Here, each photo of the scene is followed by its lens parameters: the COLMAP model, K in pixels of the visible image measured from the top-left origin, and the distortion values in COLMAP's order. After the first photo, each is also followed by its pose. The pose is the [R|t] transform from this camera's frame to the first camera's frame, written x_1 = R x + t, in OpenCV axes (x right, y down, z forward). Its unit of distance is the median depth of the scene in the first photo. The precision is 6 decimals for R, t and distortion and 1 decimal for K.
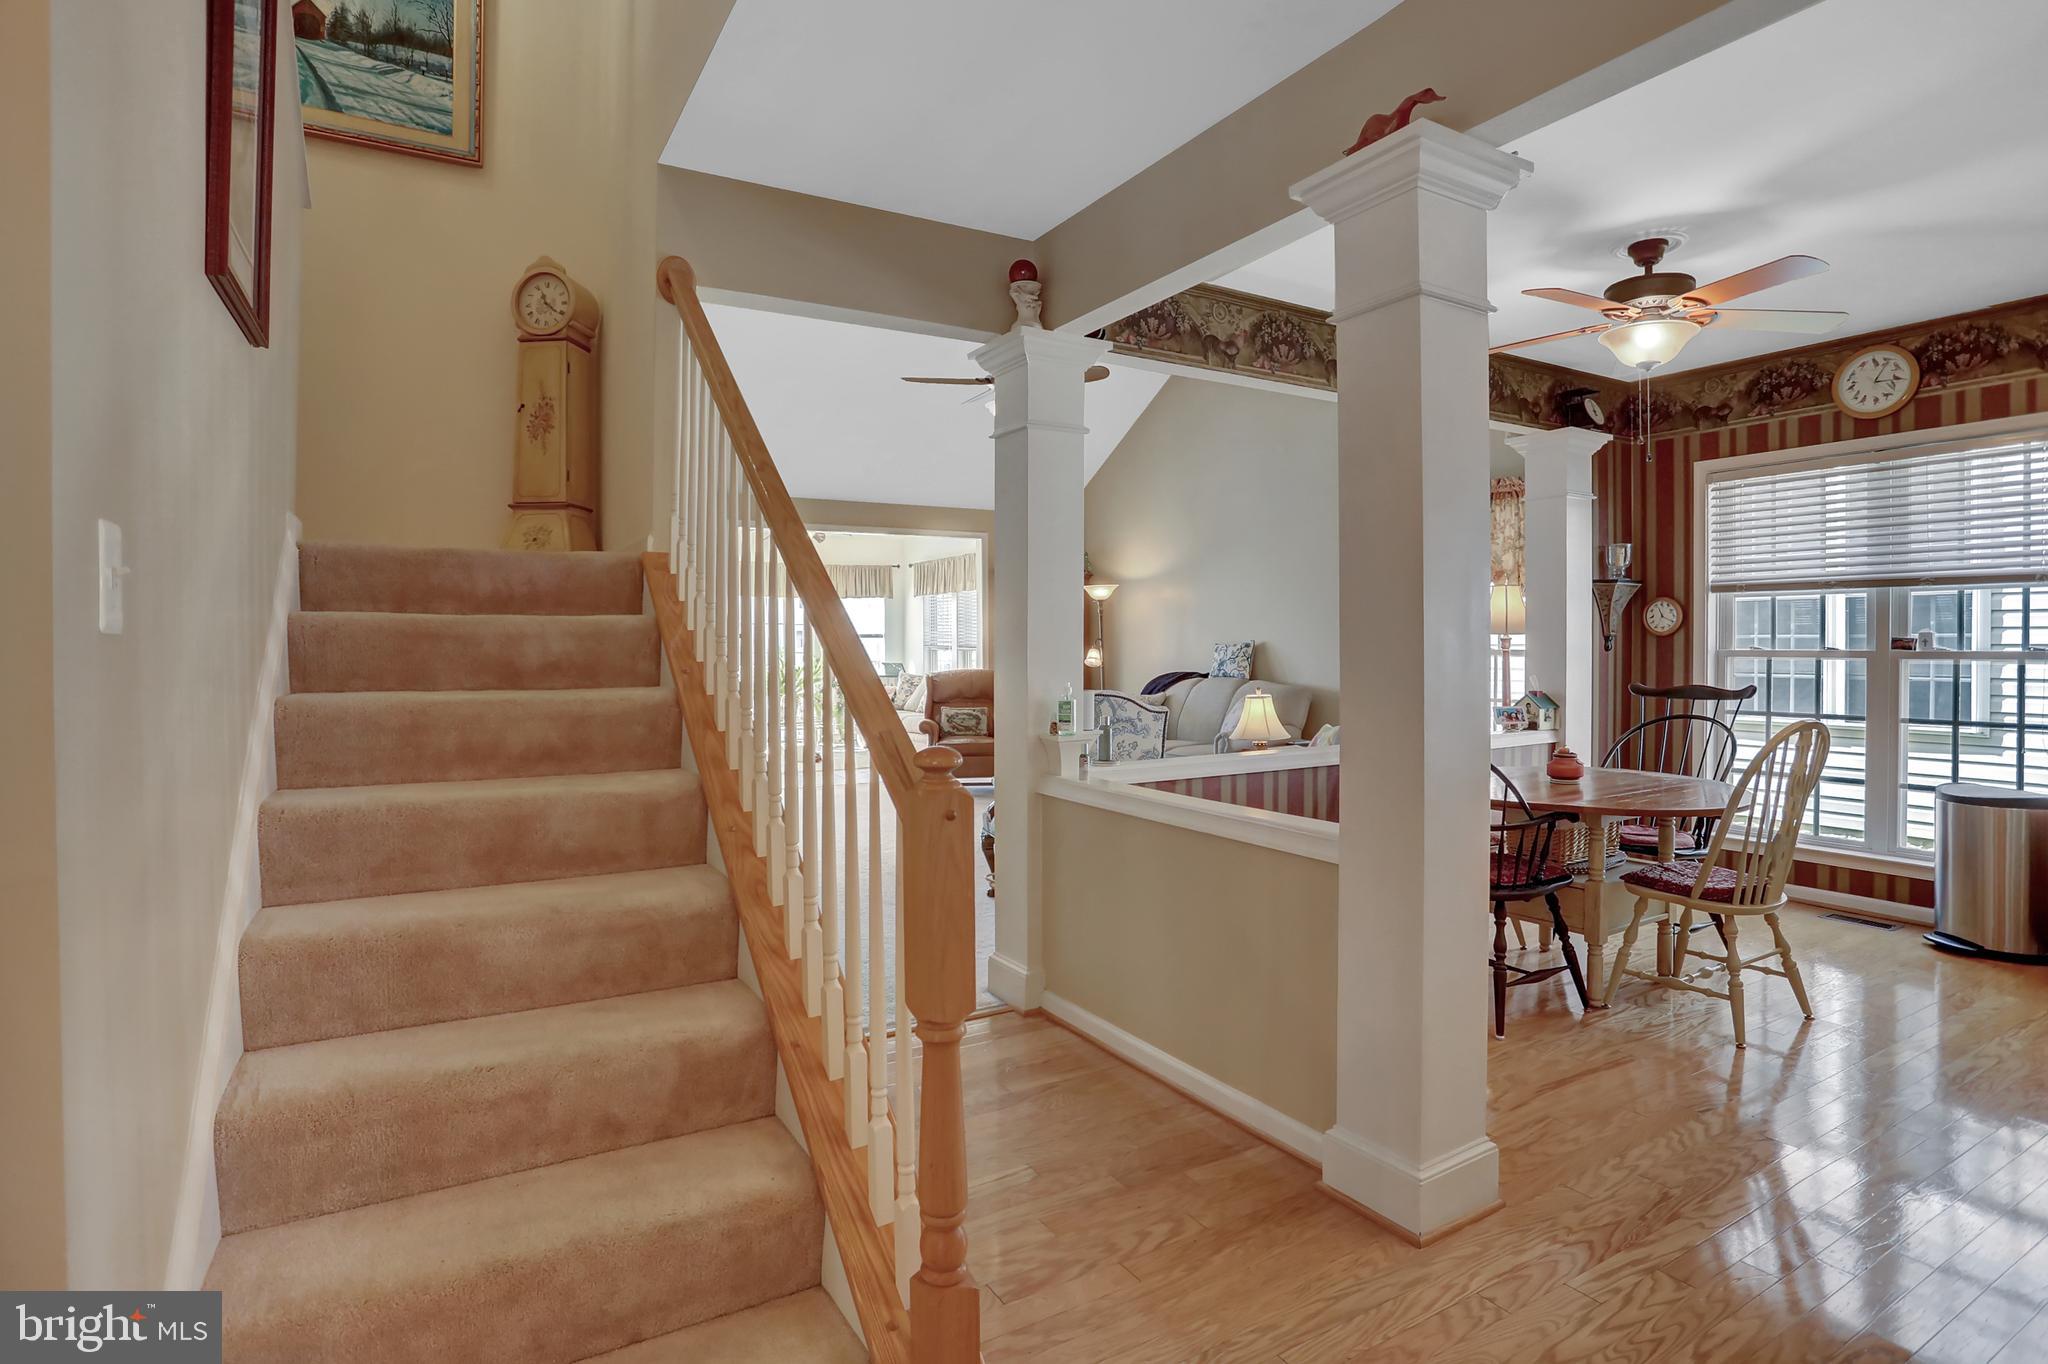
lens RADIAL K [[1004.3, 0, 1016.9], [0, 1004.3, 671.4], [0, 0, 1]] dist [-0.078657, 0.033199]
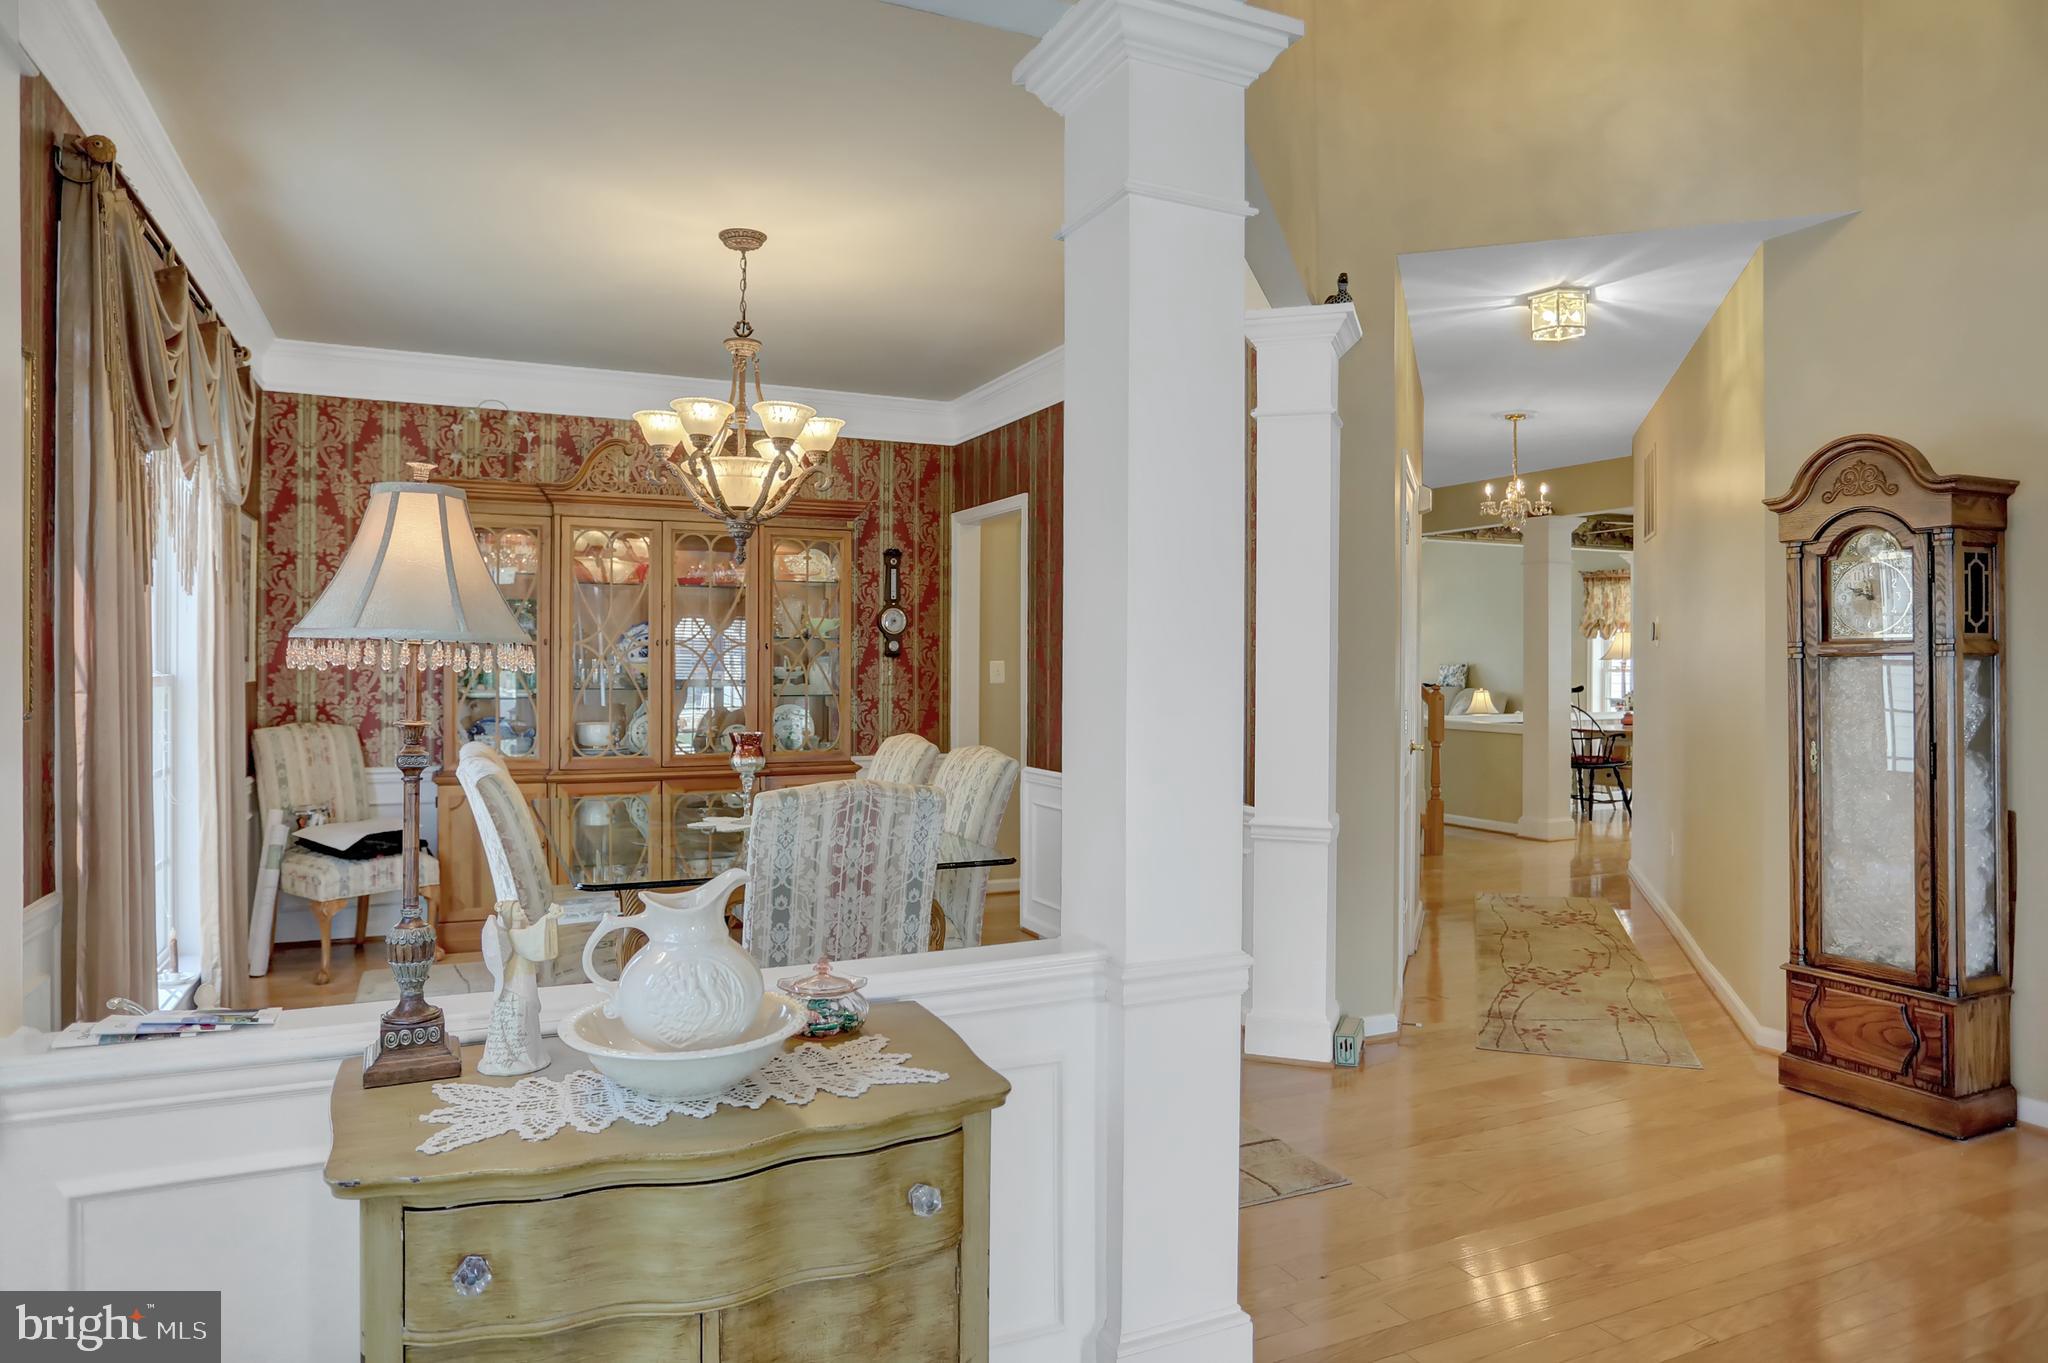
lens RADIAL K [[1193.9, 0, 1024.0], [0, 1193.9, 681.5], [0, 0, 1]] dist [-0.076285, 0.050295]
pose [[0.995735, 0.005163, -0.092118, -0.253135], [-0.006136, 0.999928, -0.010286, 0.019463], [0.092058, 0.010807, 0.995695, -0.801877]]
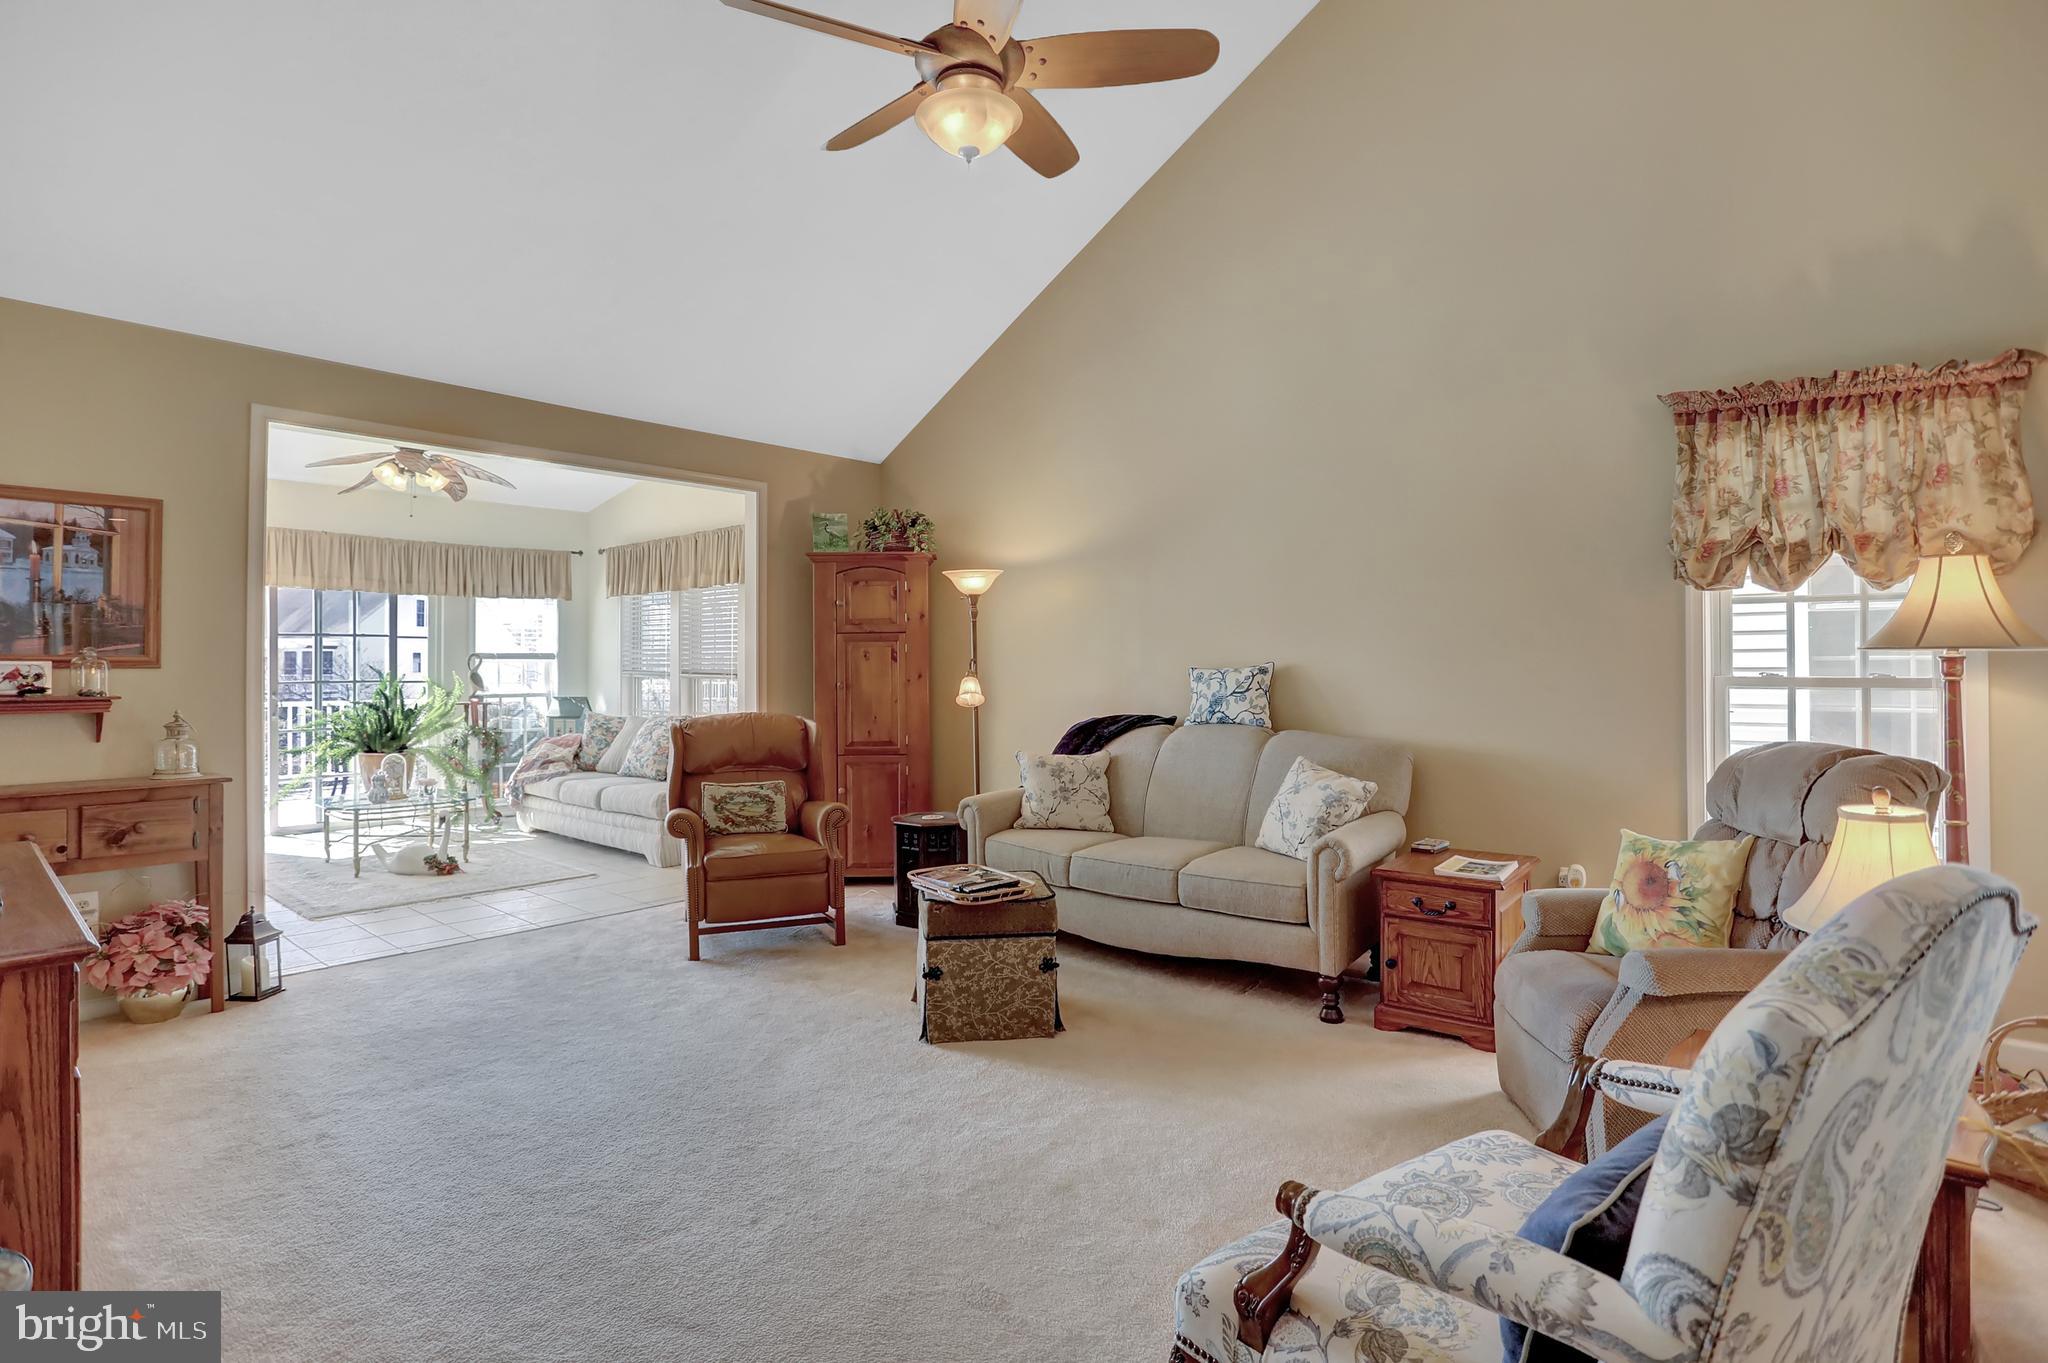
lens RADIAL K [[1004.3, 0, 1016.9], [0, 1004.3, 670.9], [0, 0, 1]] dist [-0.078657, 0.033199]
pose [[0.945316, -0.004017, 0.326131, -0.095733], [0.010954, 0.999751, -0.019435, -0.014998], [-0.325971, 0.021945, 0.945125, 0.450224]]
